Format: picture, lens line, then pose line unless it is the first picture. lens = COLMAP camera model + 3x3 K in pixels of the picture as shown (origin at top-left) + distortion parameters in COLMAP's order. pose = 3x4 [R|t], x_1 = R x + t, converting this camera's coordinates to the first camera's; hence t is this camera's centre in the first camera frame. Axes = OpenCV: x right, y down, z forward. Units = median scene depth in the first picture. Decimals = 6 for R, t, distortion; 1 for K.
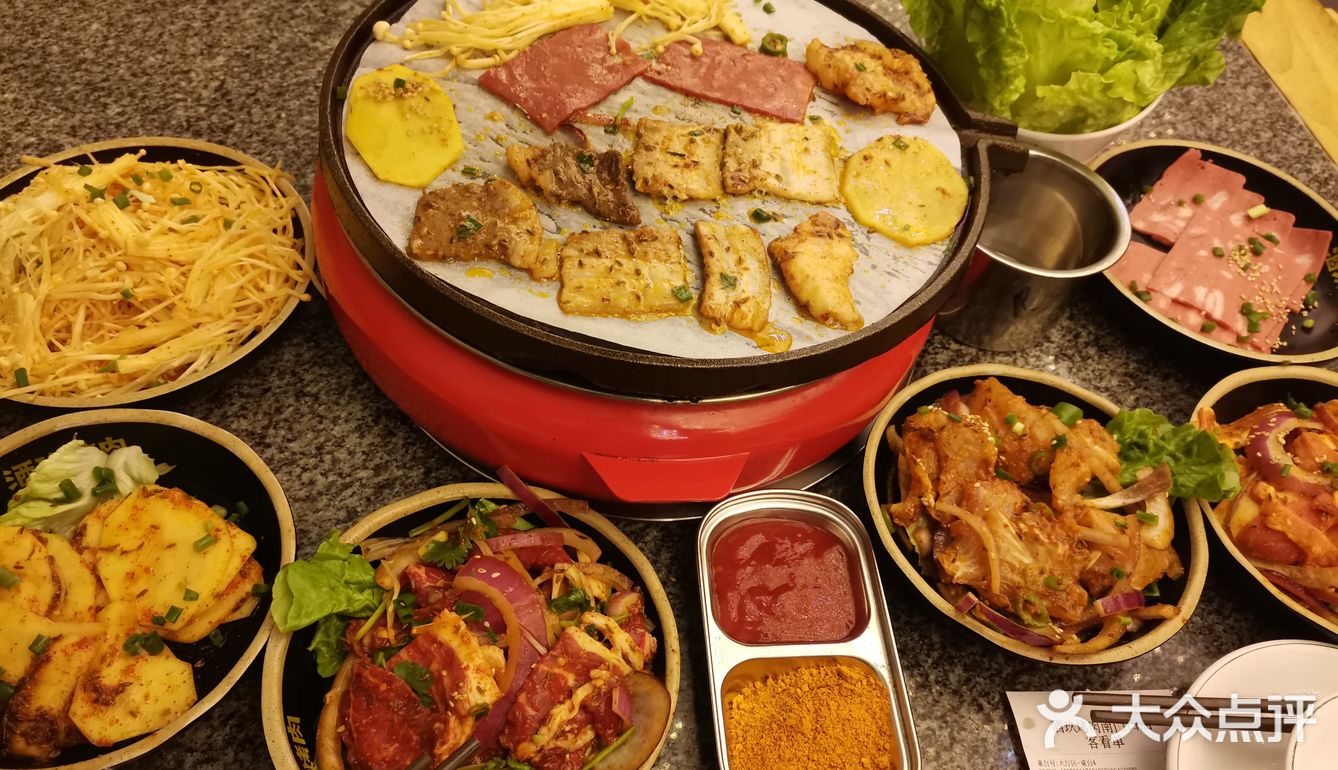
lens RADIAL K [[968.8, 0, 712.0], [0, 968.8, 387.1], [0, 0, 1]] dist [0.035724, -0.002953]
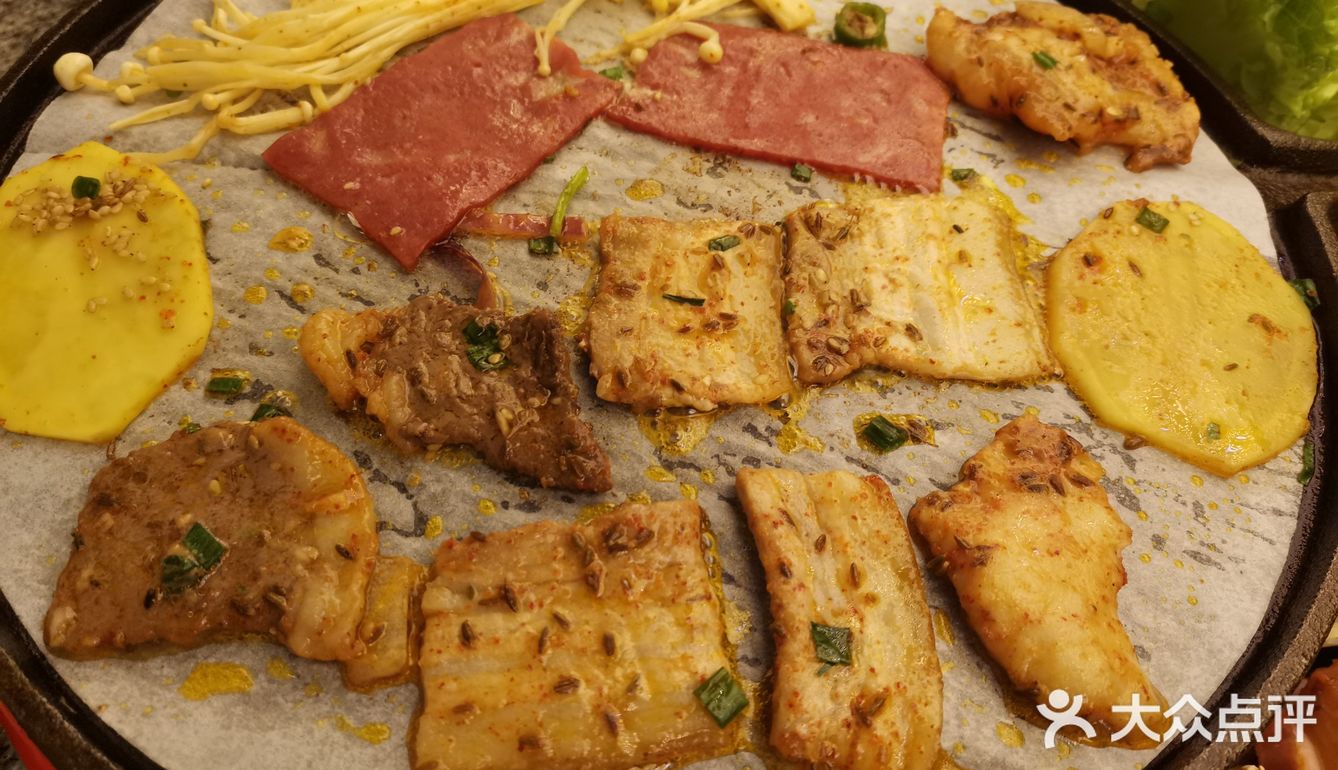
lens RADIAL K [[1056.3, 0, 669.0], [0, 1056.3, 385.0], [0, 0, 1]] dist [0.054181, -0.105161]
pose [[0.996563, -0.058006, -0.059132, -0.016771], [0.059104, 0.998107, 0.016991, -0.208222], [0.058035, -0.020427, 0.998106, 0.504261]]
